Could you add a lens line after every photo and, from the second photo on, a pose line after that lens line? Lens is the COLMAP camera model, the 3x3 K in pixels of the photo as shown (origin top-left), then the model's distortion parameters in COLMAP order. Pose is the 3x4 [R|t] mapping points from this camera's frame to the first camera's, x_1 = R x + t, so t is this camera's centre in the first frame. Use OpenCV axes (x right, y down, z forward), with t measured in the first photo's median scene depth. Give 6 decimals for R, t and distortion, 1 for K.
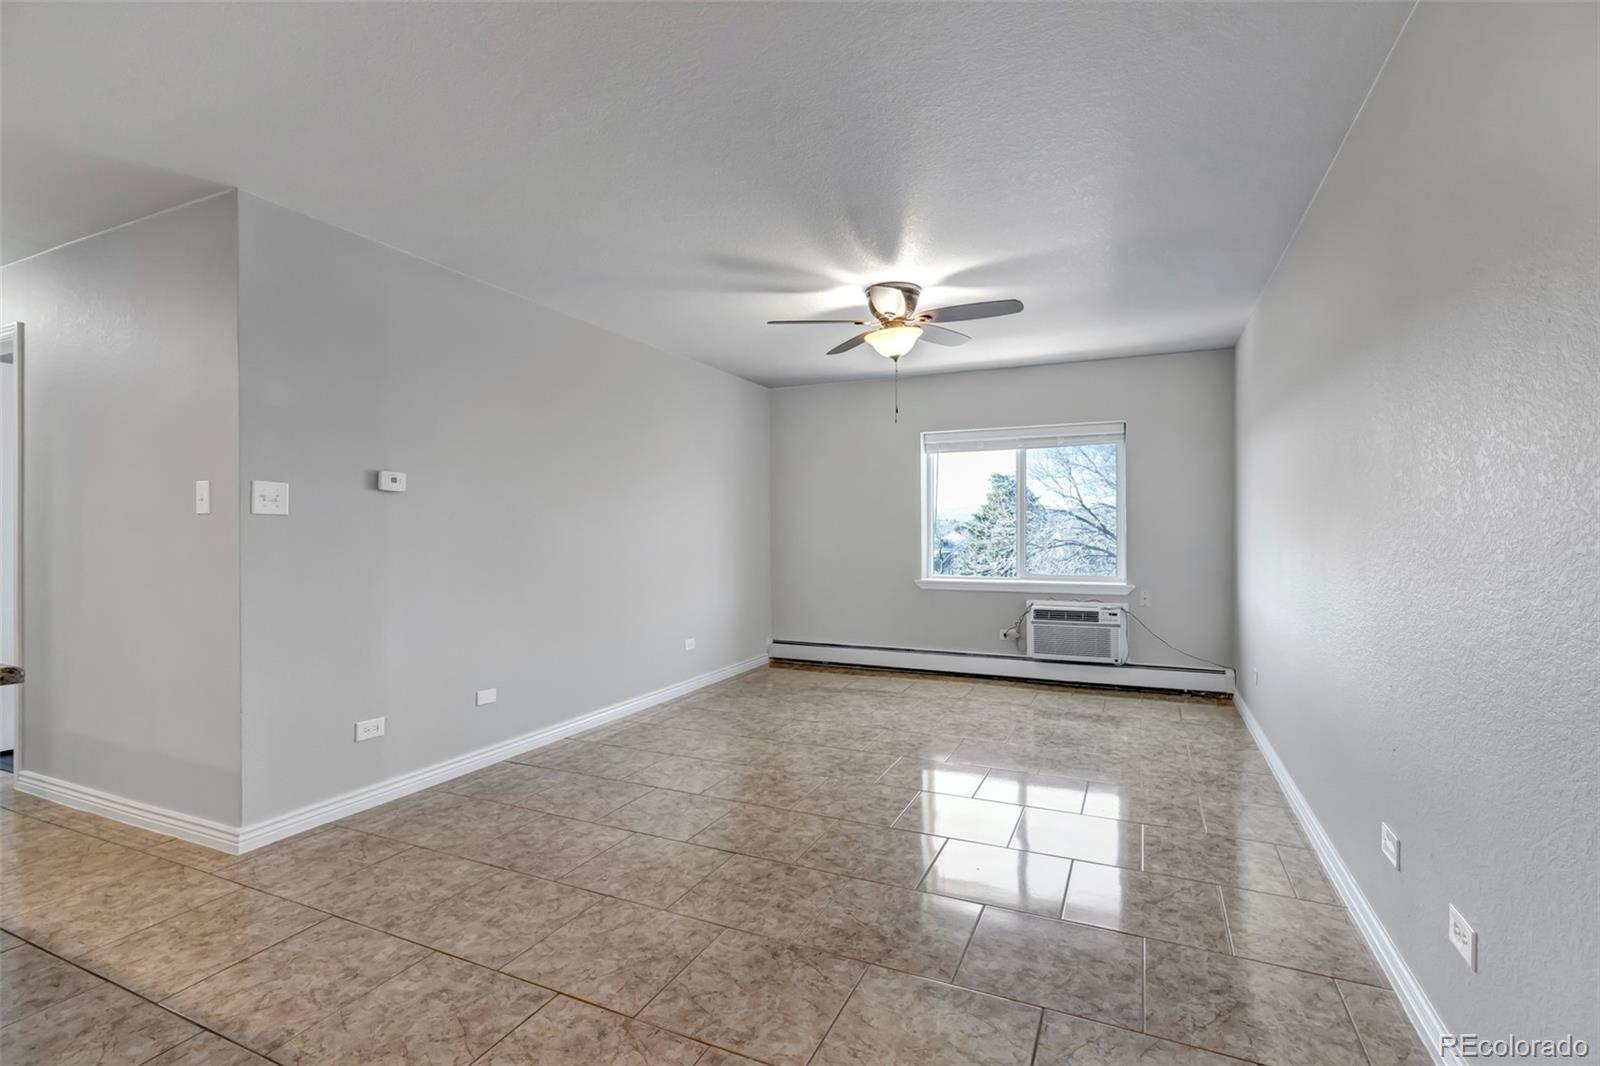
lens RADIAL K [[731.3, 0, 799.3], [0, 731.3, 535.9], [0, 0, 1]] dist [0.003569, -0.000404]
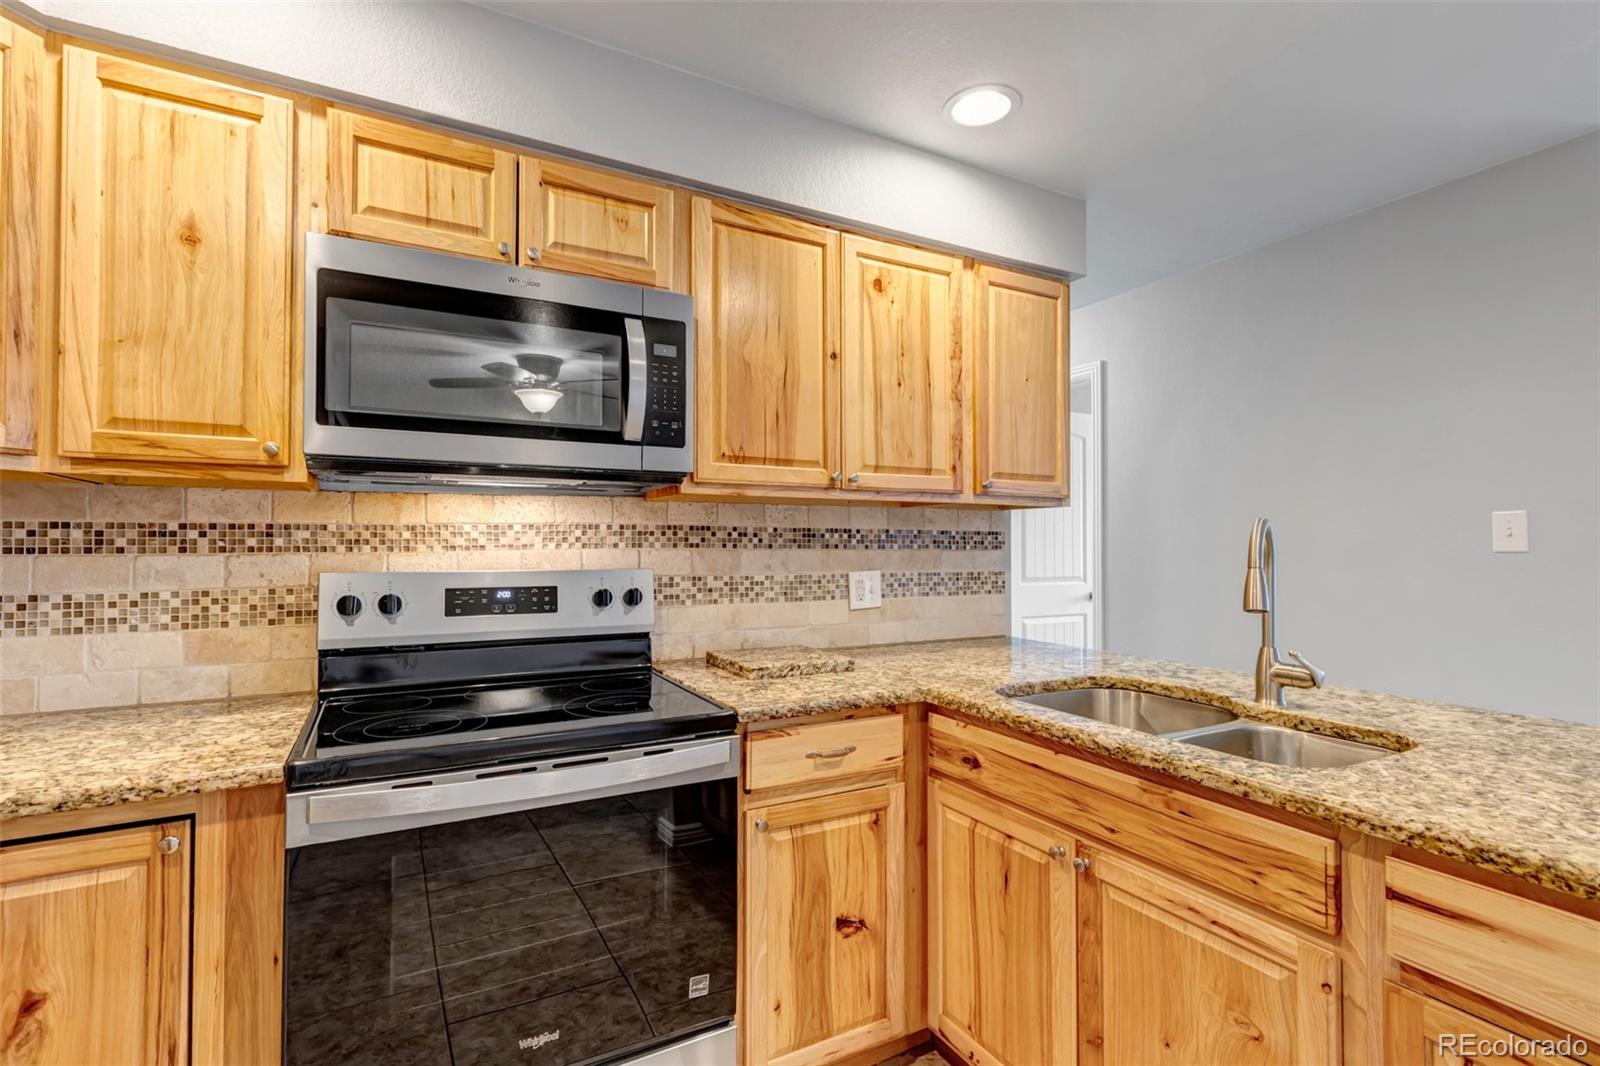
lens RADIAL K [[731.3, 0, 791.4], [0, 731.3, 534.2], [0, 0, 1]] dist [0.003569, -0.000404]
pose [[0.799097, -0.007355, -0.601157, -0.861799], [-0.002739, 0.999870, -0.015873, -0.030151], [0.601196, 0.014330, 0.798973, -0.097821]]
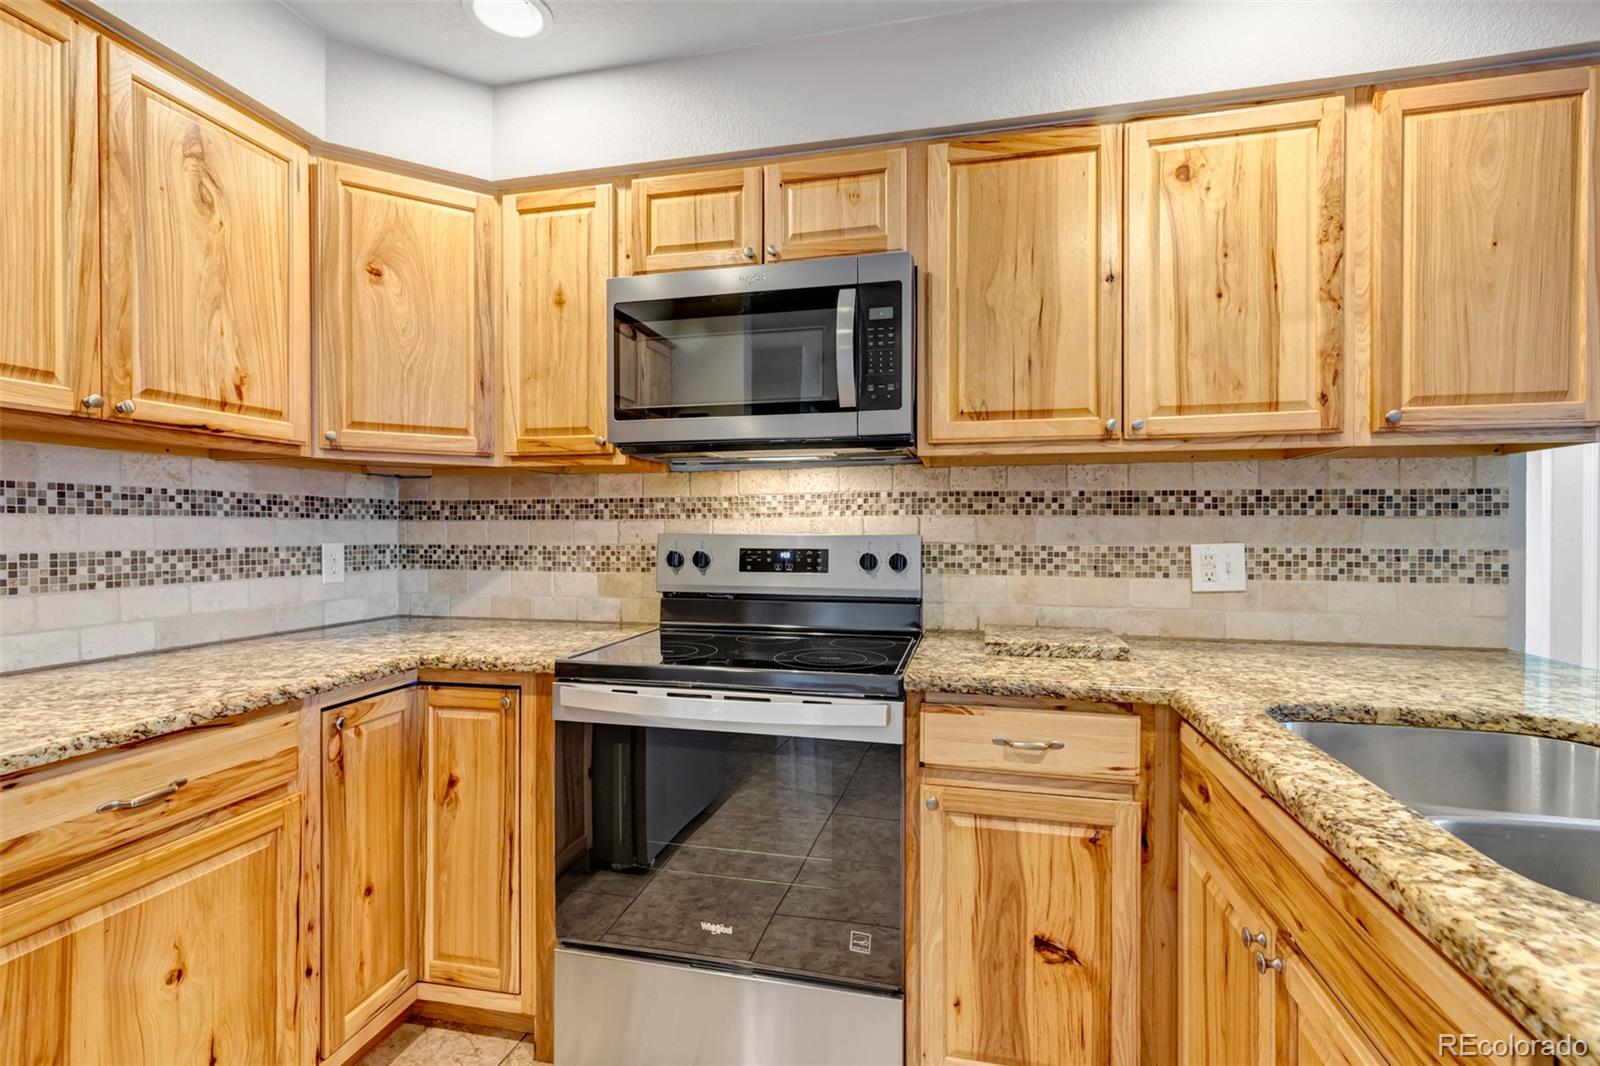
lens RADIAL K [[731.3, 0, 801.6], [0, 731.3, 533.9], [0, 0, 1]] dist [0.003569, -0.000404]
pose [[0.199745, 0.007291, -0.979821, -0.739845], [-0.002811, 0.999972, 0.006868, -0.014749], [0.979844, 0.001383, 0.199760, 0.113019]]
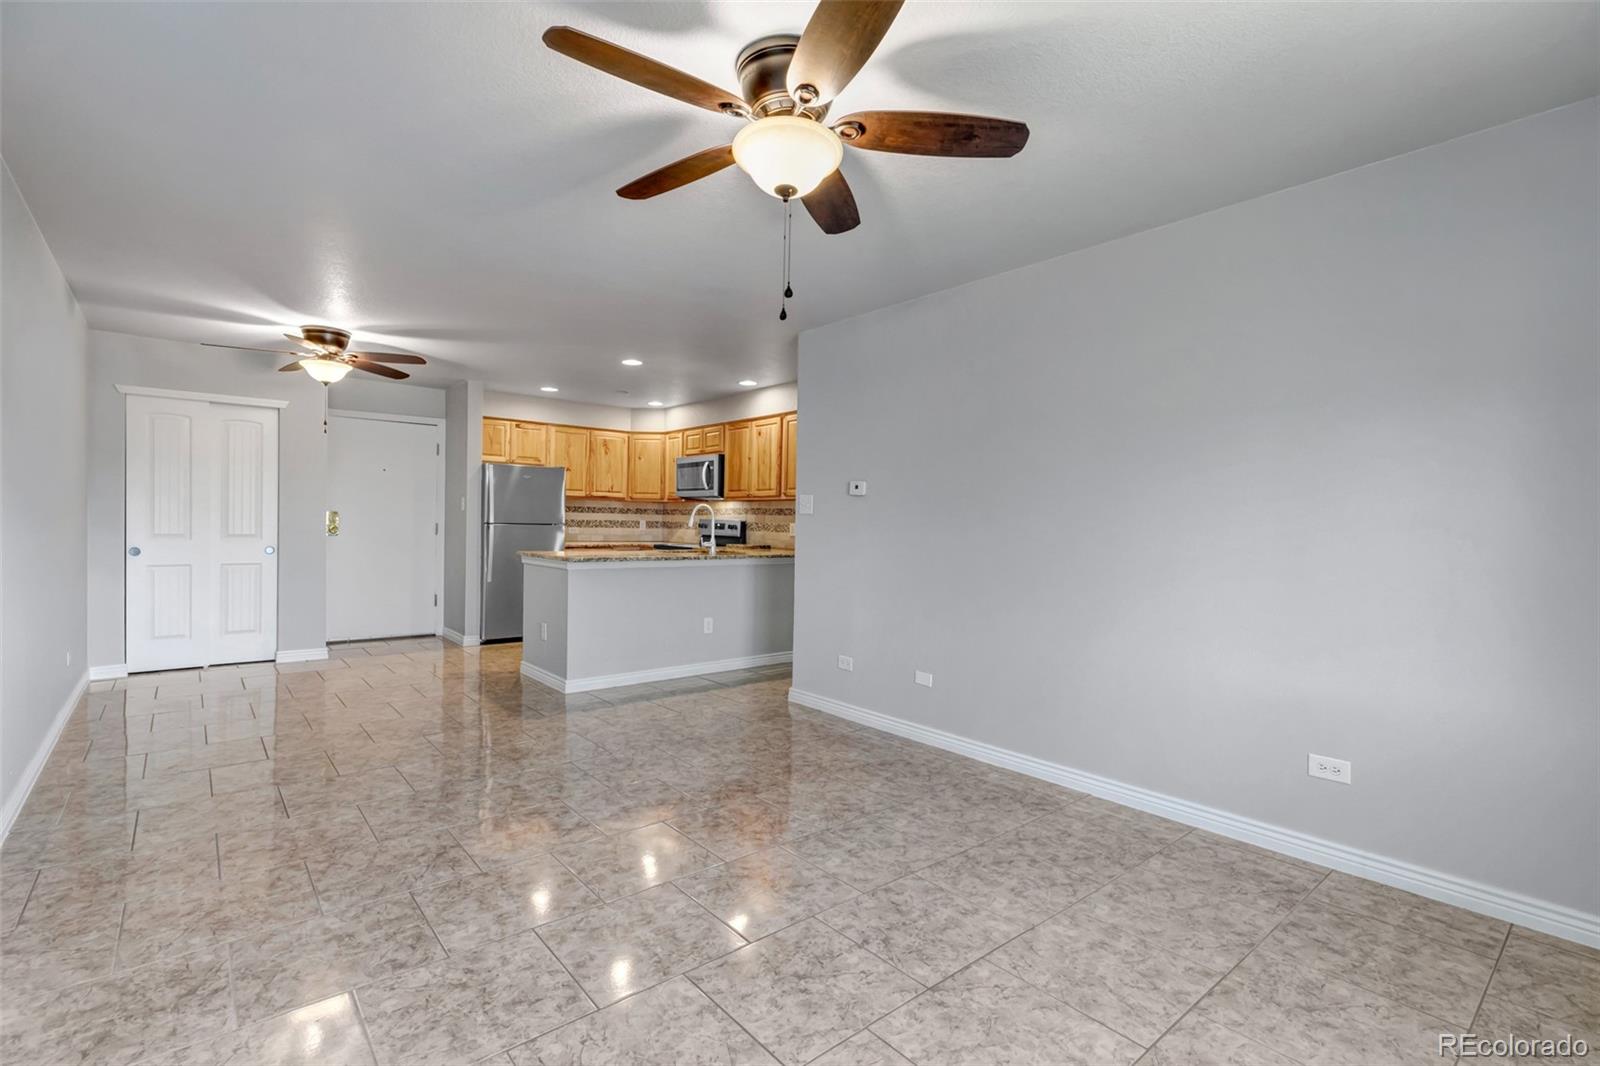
lens RADIAL K [[731.3, 0, 799.2], [0, 731.3, 535.4], [0, 0, 1]] dist [0.003569, -0.000404]
pose [[-0.422737, 0.009532, -0.906202, 0.751733], [-0.021423, 0.999560, 0.020507, -0.012269], [0.905999, 0.028083, -0.422347, 1.536339]]
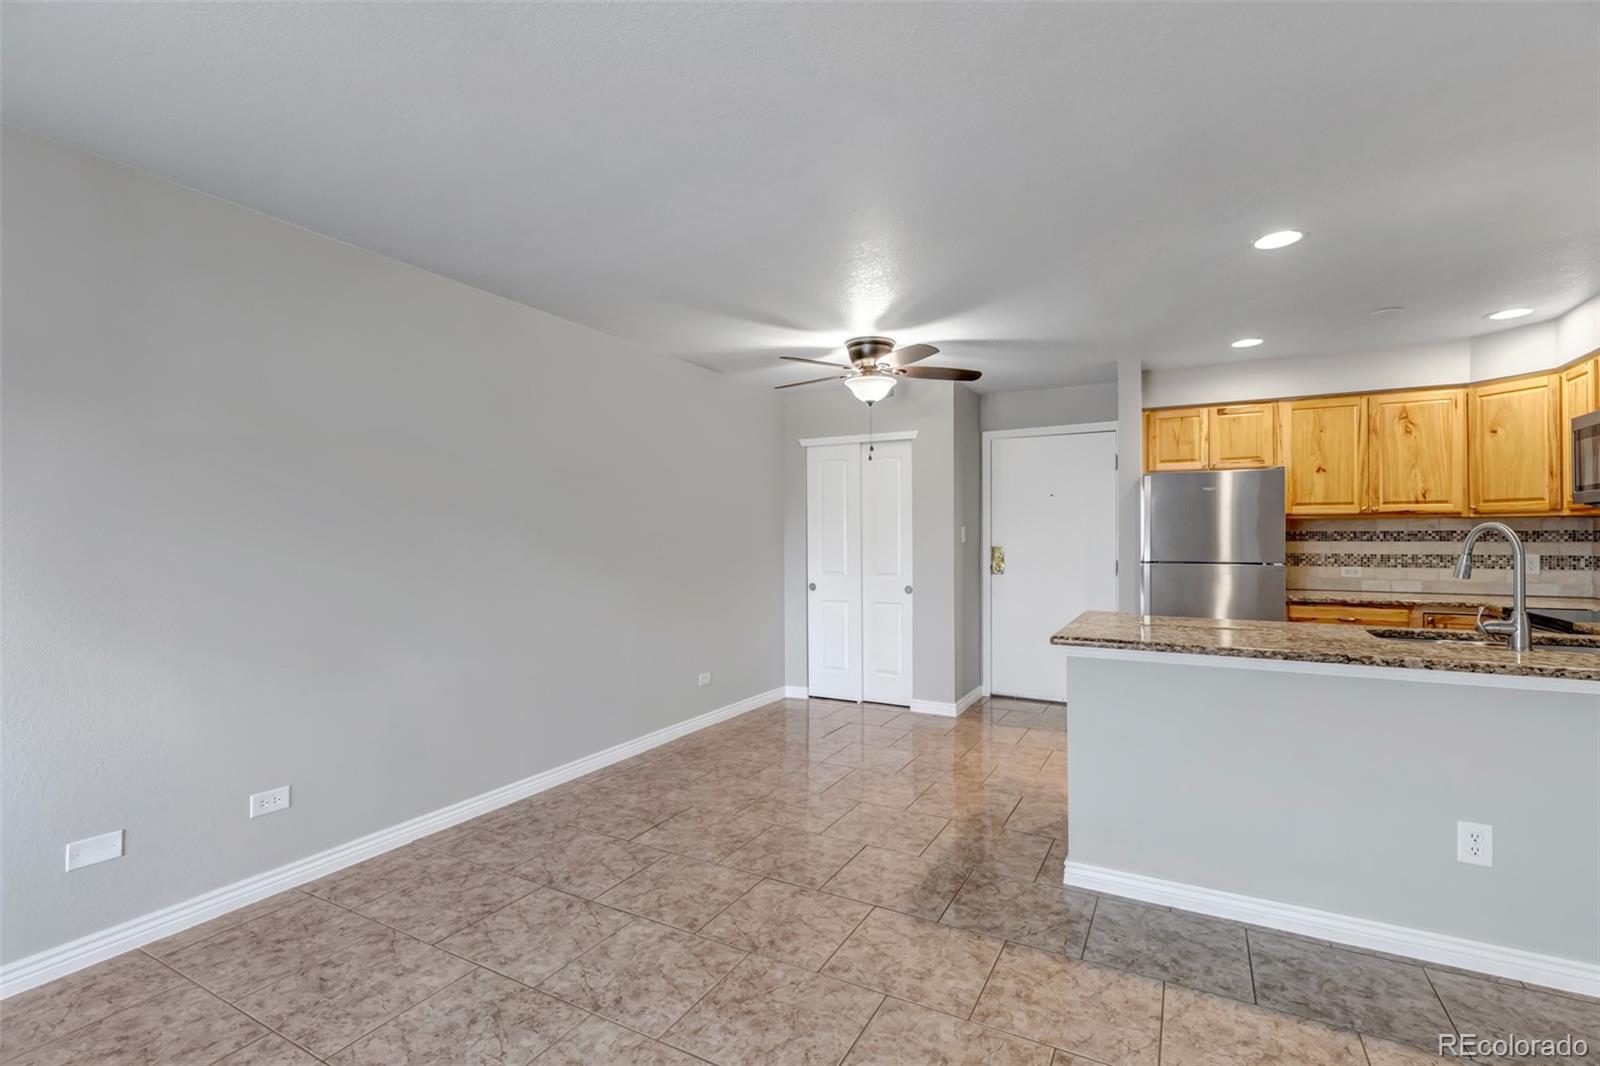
lens RADIAL K [[731.3, 0, 799.4], [0, 731.3, 532.8], [0, 0, 1]] dist [0.003569, -0.000404]
pose [[-0.998136, 0.002898, 0.060952, -0.223448], [0.002663, 0.999989, -0.003936, -0.038654], [-0.060963, -0.003766, -0.998133, 1.296689]]
